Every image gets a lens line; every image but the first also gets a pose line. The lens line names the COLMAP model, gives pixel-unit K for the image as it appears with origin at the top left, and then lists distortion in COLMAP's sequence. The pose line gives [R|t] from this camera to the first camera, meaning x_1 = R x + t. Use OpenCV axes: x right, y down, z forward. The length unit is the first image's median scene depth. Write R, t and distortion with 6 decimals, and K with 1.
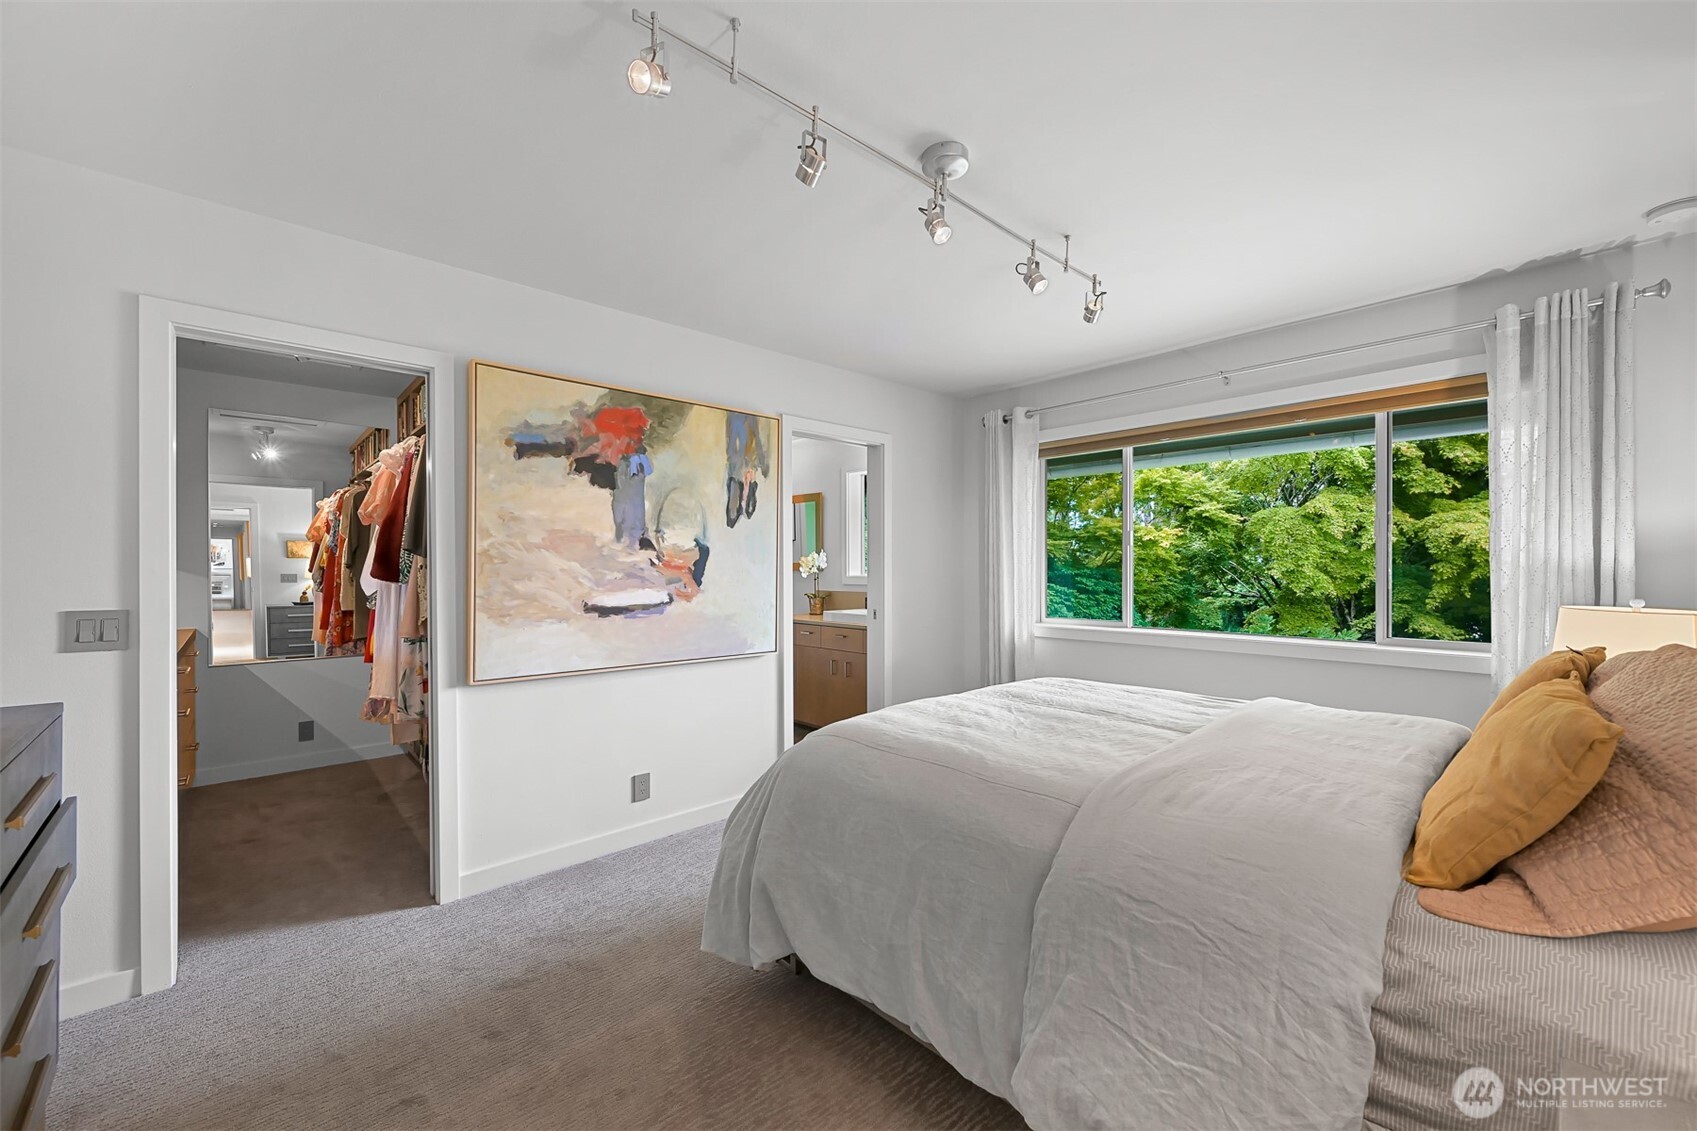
lens RADIAL K [[661.4, 0, 857.6], [0, 661.4, 564.5], [0, 0, 1]] dist [0.004551, 0.000323]
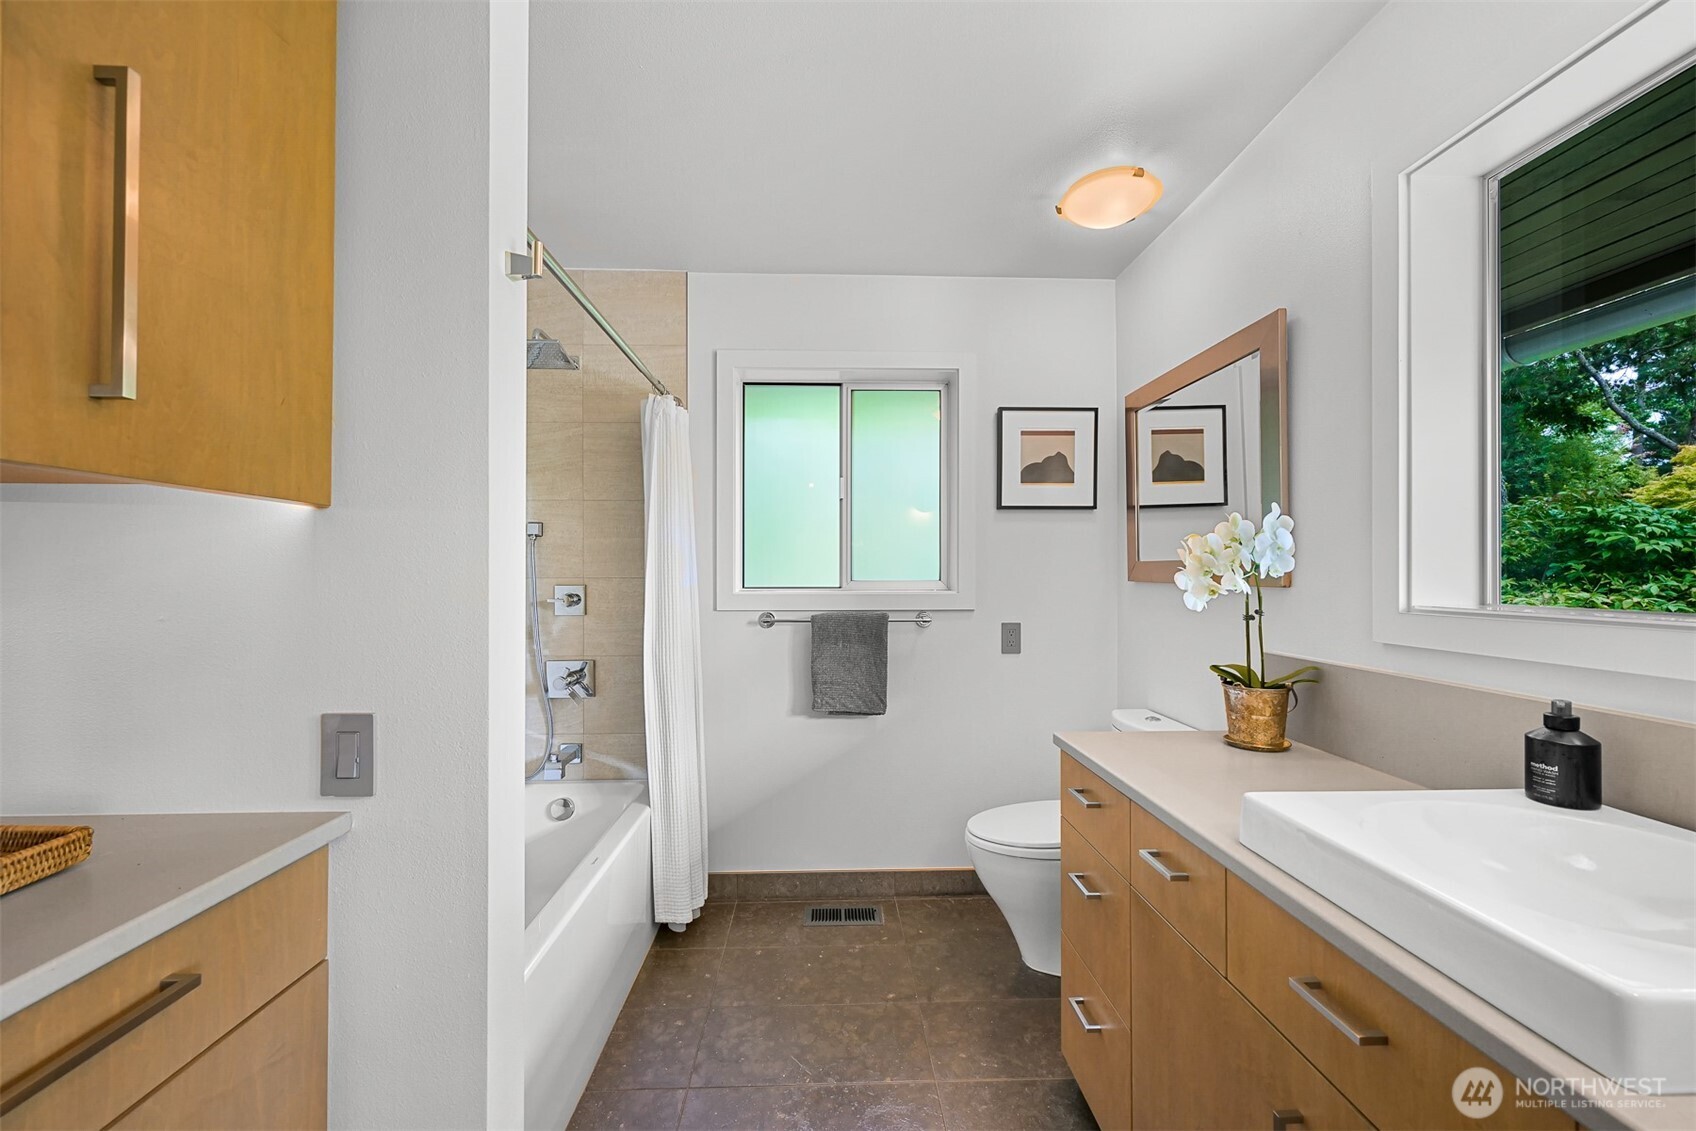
lens RADIAL K [[661.0, 0, 845.8], [0, 661.0, 569.4], [0, 0, 1]] dist [0.004551, 0.000323]
pose [[0.752533, -0.010116, -0.658477, -0.010607], [0.007575, 0.999949, -0.006706, 0.004112], [0.658511, 0.000058, 0.752571, 0.704207]]
